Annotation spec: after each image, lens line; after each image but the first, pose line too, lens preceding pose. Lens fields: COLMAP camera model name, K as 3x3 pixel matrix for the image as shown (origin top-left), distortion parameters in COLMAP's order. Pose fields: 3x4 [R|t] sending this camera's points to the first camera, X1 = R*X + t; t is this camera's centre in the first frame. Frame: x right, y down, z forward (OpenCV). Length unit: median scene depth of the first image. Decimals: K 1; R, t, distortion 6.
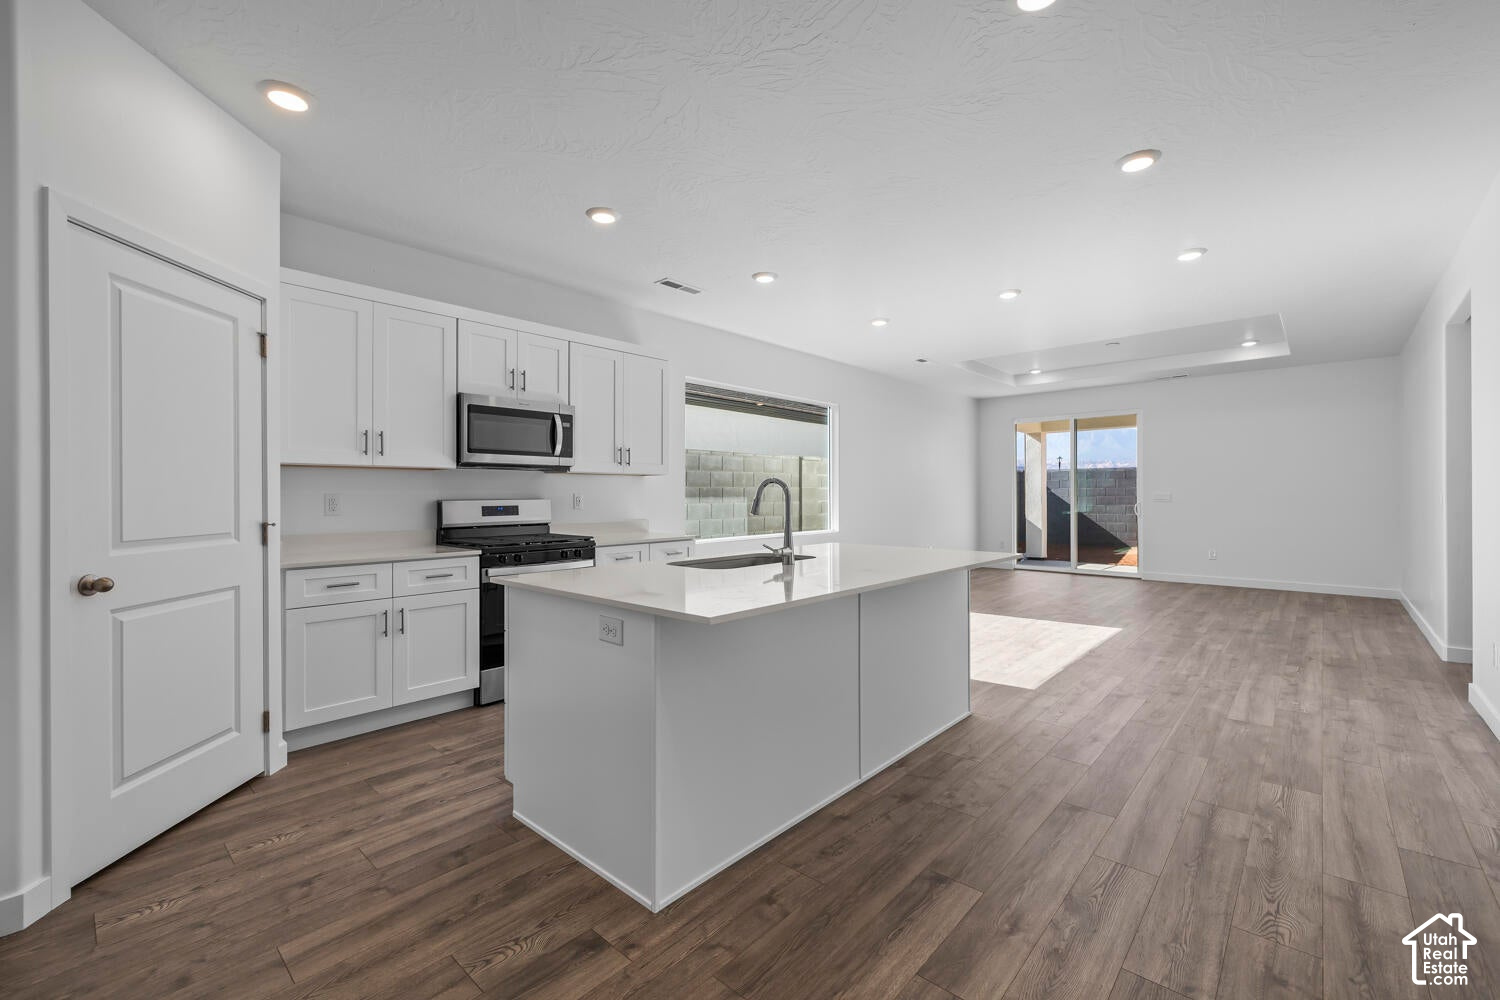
lens RADIAL K [[631.9, 0, 737.9], [0, 631.9, 495.9], [0, 0, 1]] dist [0.001128, 0.000142]
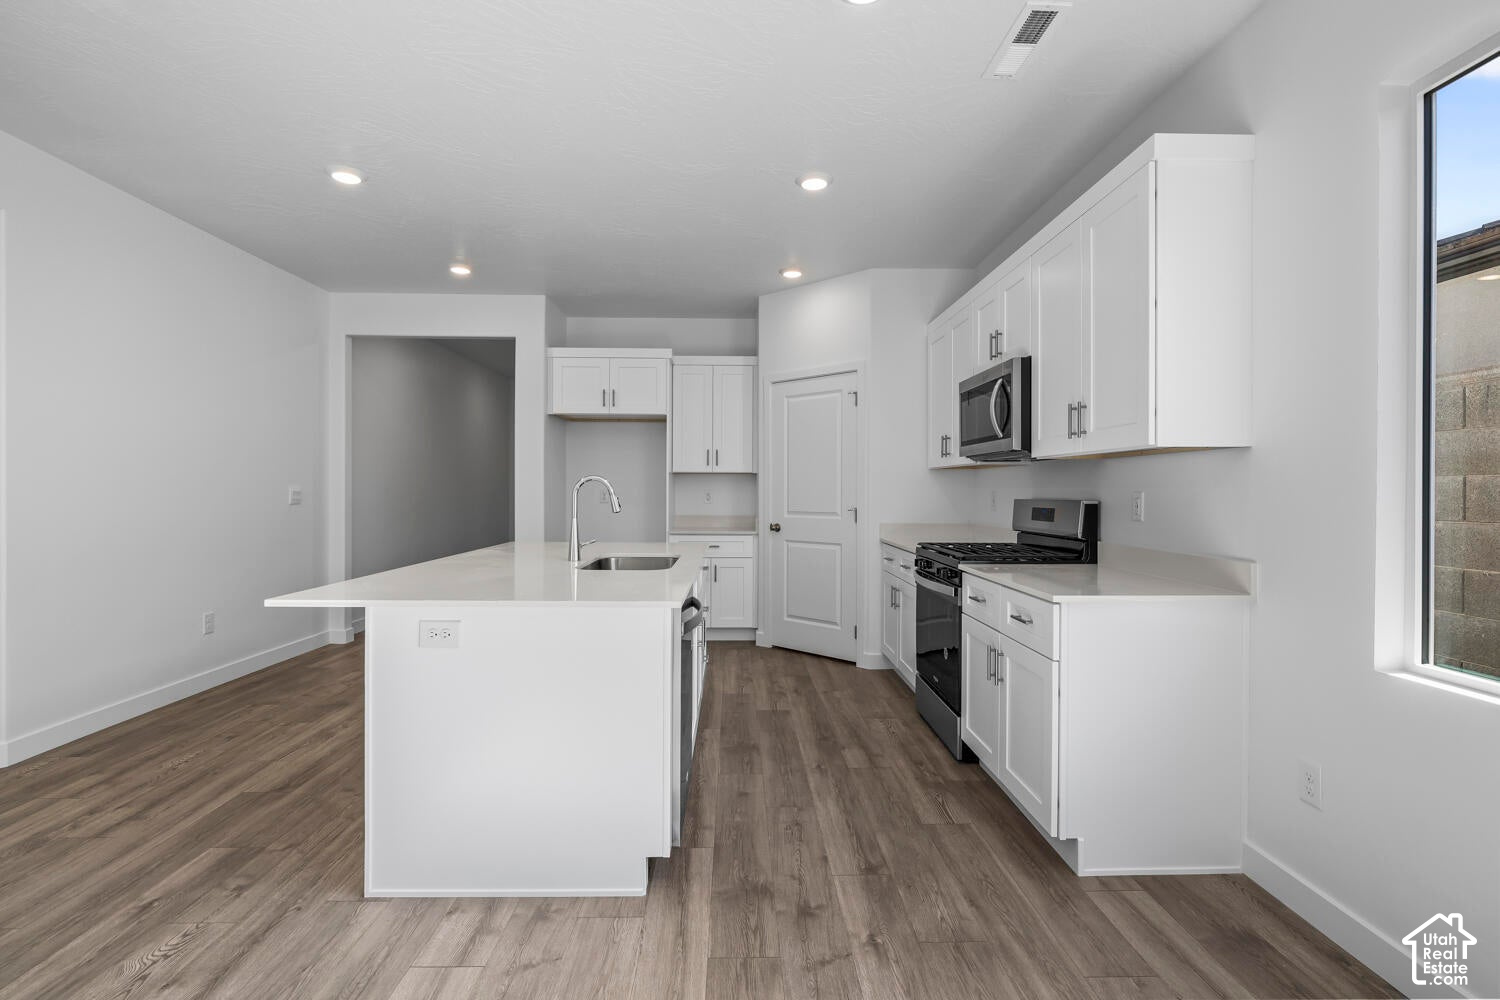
lens RADIAL K [[755.0, 0, 741.2], [0, 755.0, 497.1], [0, 0, 1]] dist [-0.003540, -0.000149]
pose [[-0.736404, 0.004943, -0.676524, 0.858430], [-0.000689, 0.999967, 0.008056, 0.008988], [0.676541, 0.006398, -0.736377, 2.558120]]
